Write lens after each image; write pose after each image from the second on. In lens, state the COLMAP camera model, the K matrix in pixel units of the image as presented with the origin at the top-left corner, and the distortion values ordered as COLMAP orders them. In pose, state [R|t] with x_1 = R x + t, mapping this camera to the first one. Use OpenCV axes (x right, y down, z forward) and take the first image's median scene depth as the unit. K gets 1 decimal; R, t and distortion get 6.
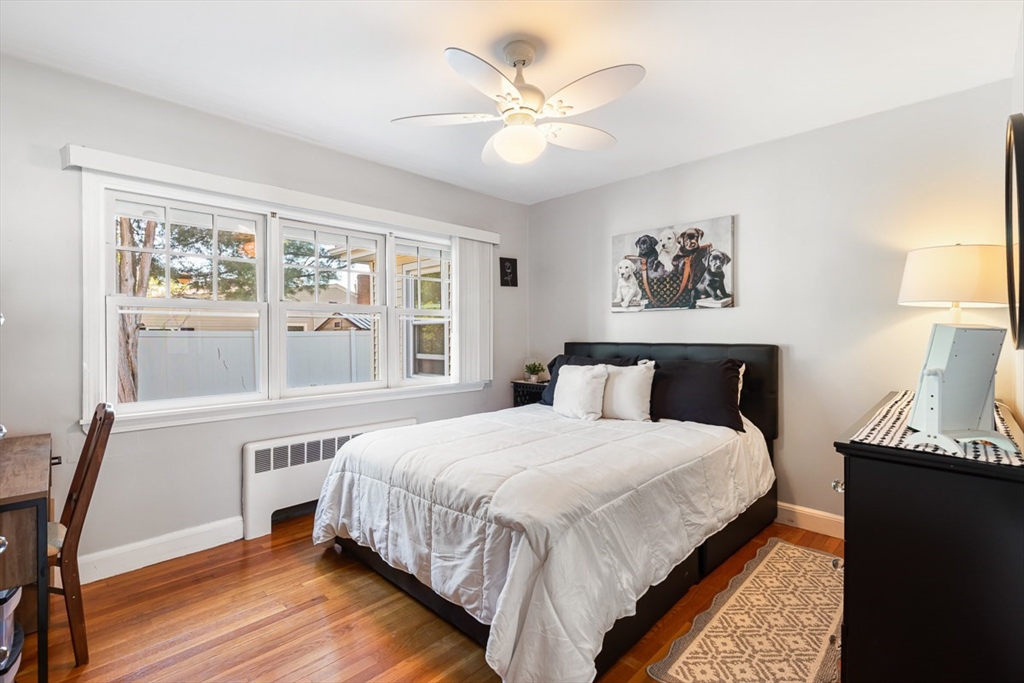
lens RADIAL K [[470.8, 0, 512.9], [0, 470.8, 337.1], [0, 0, 1]] dist [0.017368, -0.004165]
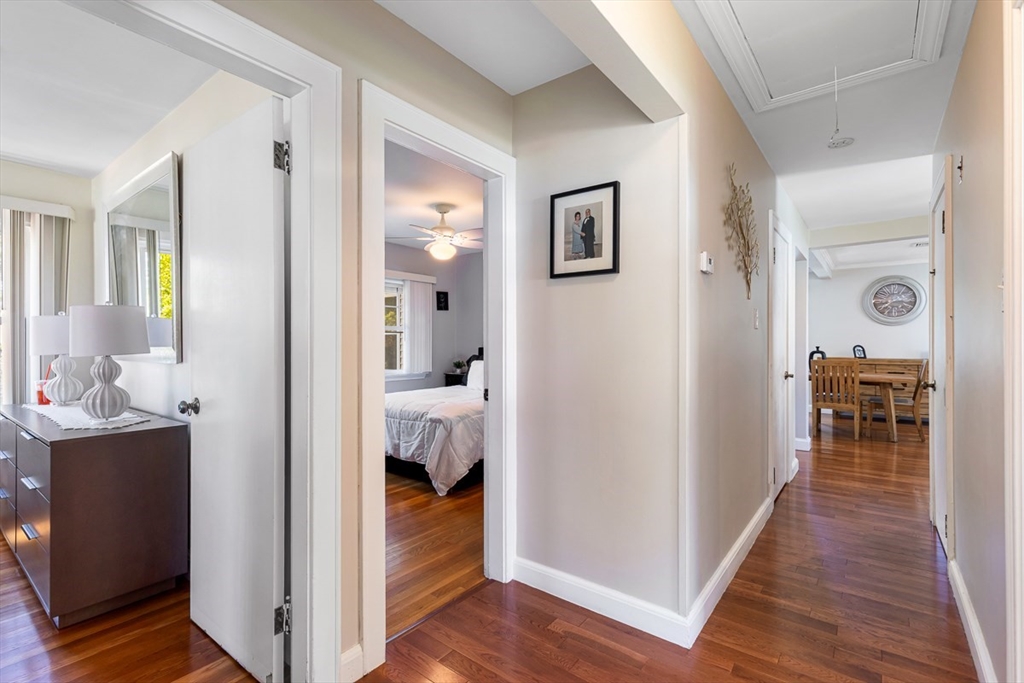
lens RADIAL K [[470.8, 0, 517.7], [0, 470.8, 340.3], [0, 0, 1]] dist [0.017368, -0.004165]
pose [[0.991511, 0.002253, 0.130003, 0.079151], [-0.000757, 0.999933, -0.011560, 0.012737], [-0.130020, 0.011364, 0.991446, -1.211935]]
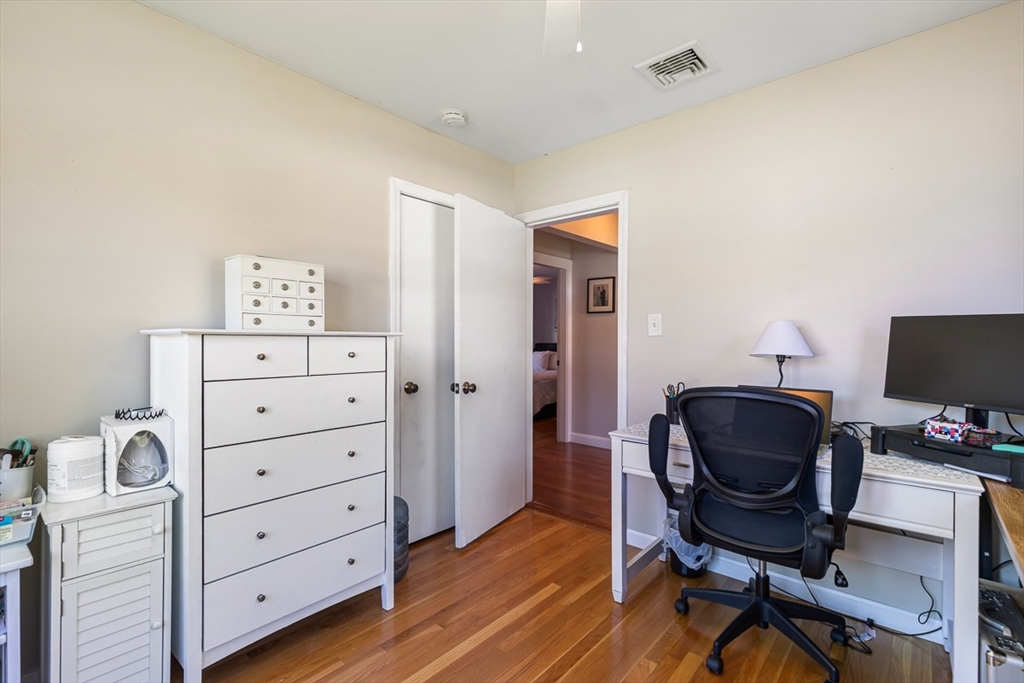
lens RADIAL K [[470.8, 0, 517.6], [0, 470.8, 342.8], [0, 0, 1]] dist [0.017368, -0.004165]
pose [[0.997632, 0.005995, 0.068521, -0.290930], [-0.005981, 0.999982, -0.000420, 0.022686], [-0.068523, 0.000009, 0.997650, -2.825918]]
